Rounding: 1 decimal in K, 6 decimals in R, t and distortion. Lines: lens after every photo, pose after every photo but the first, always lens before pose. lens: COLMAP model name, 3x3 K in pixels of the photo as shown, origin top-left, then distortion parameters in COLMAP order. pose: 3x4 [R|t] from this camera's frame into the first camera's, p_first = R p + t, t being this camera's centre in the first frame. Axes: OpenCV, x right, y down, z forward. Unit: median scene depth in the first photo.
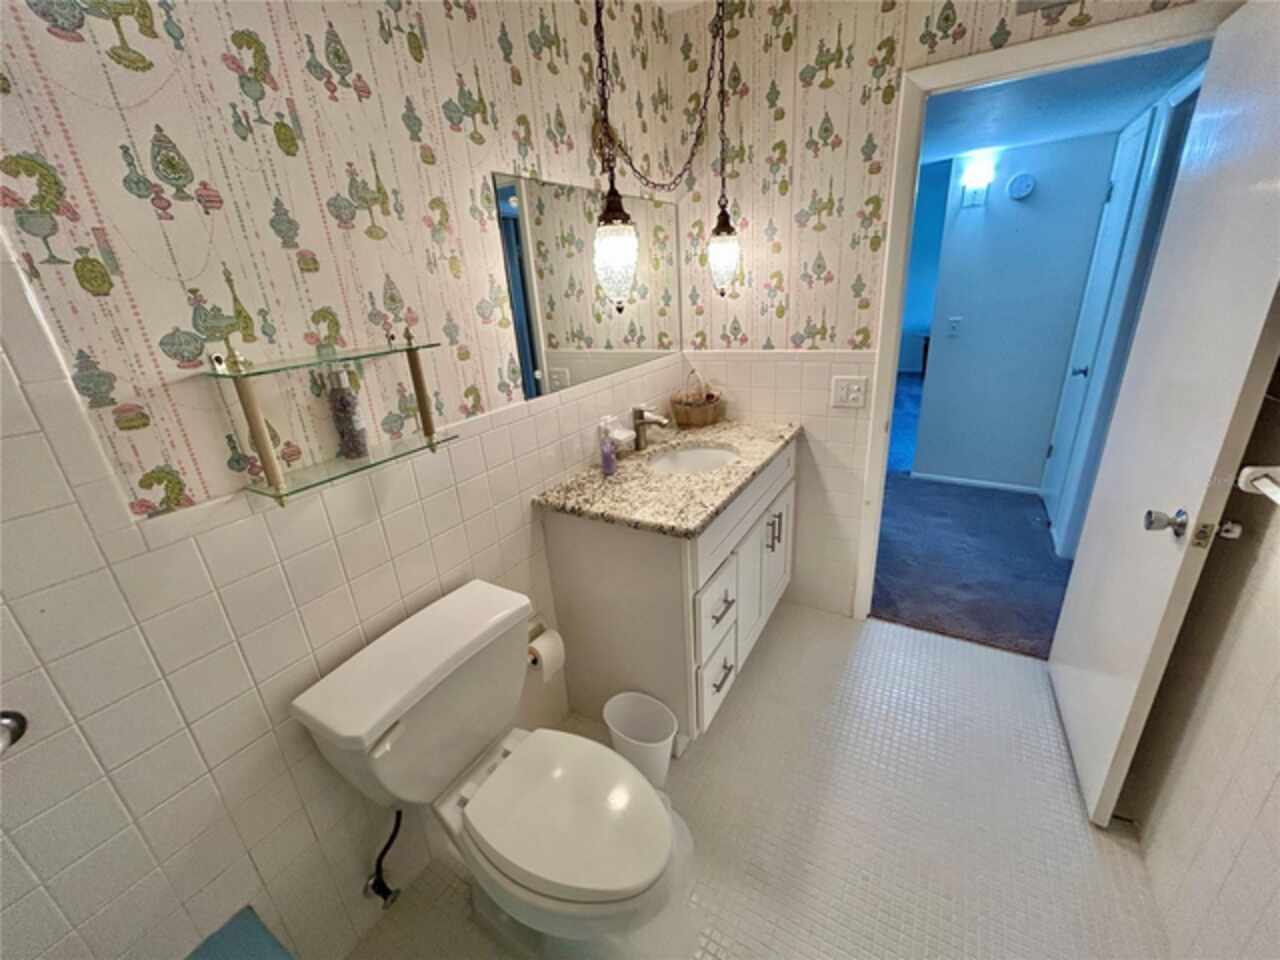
lens RADIAL K [[514.6, 0, 637.4], [0, 514.6, 479.1], [0, 0, 1]] dist [0.000200, 0.000534]
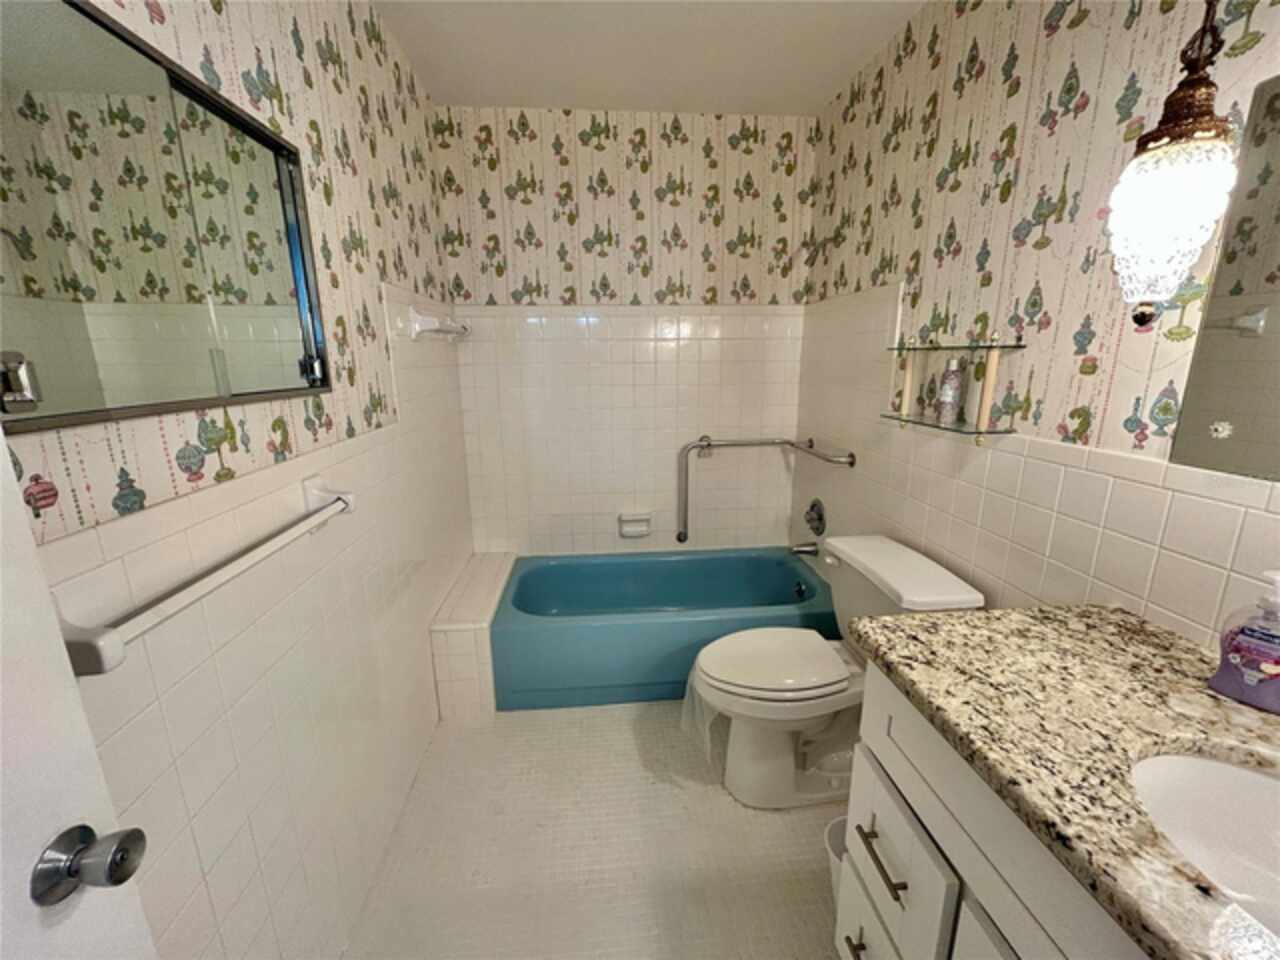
lens RADIAL K [[514.6, 0, 637.4], [0, 514.6, 479.1], [0, 0, 1]] dist [0.000200, 0.000534]
pose [[-0.808609, 0.205029, -0.551466, 0.676141], [-0.150691, 0.833876, 0.530983, -0.389022], [0.568722, 0.512459, -0.643383, 1.116991]]
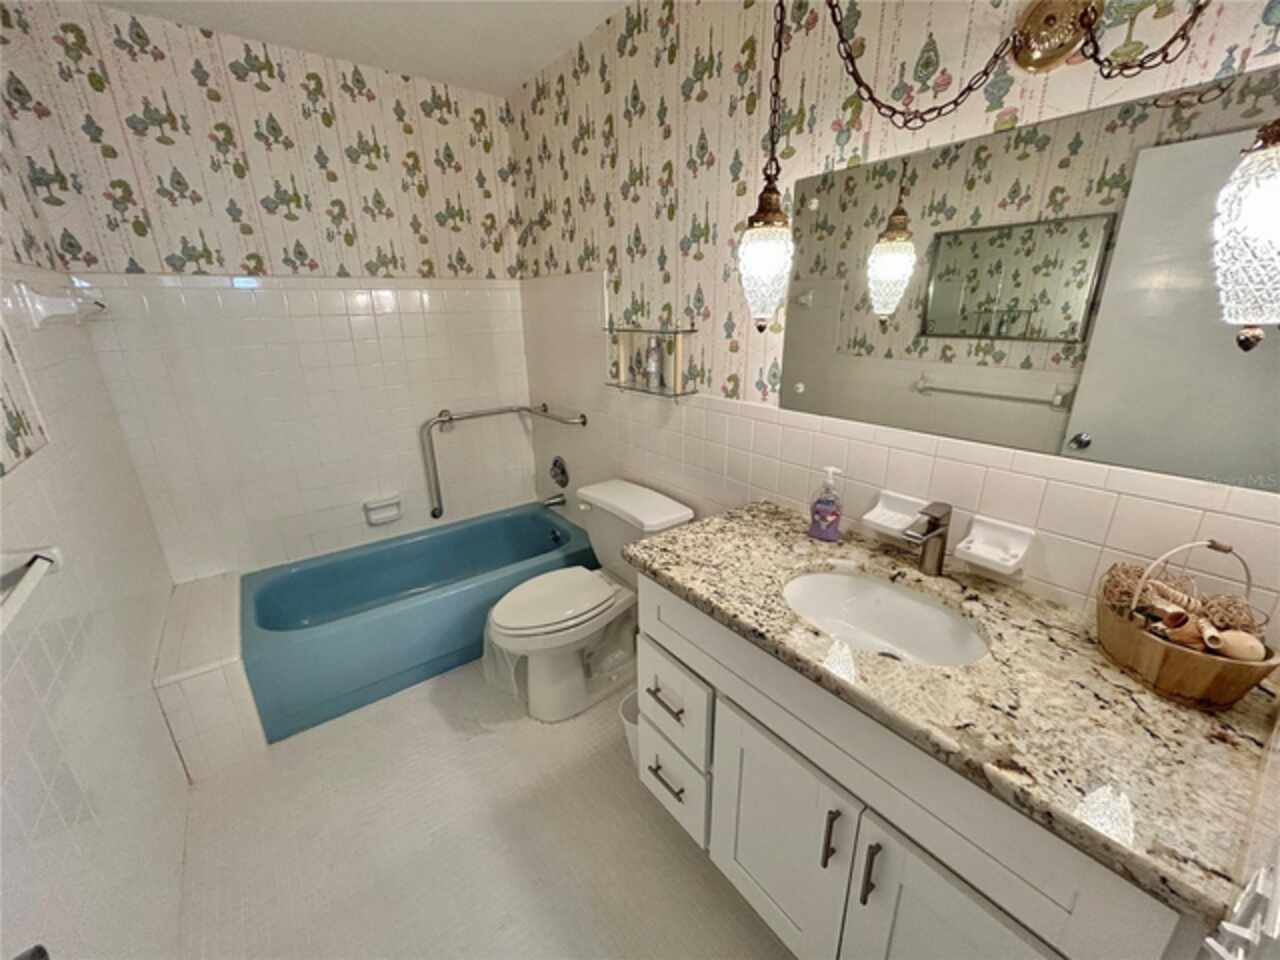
lens RADIAL K [[514.6, 0, 637.4], [0, 514.6, 479.1], [0, 0, 1]] dist [0.000200, 0.000534]
pose [[-0.376333, 0.362206, -0.852749, 0.839430], [-0.292663, 0.826811, 0.480346, -0.466272], [0.879046, 0.430338, -0.205152, 1.092997]]
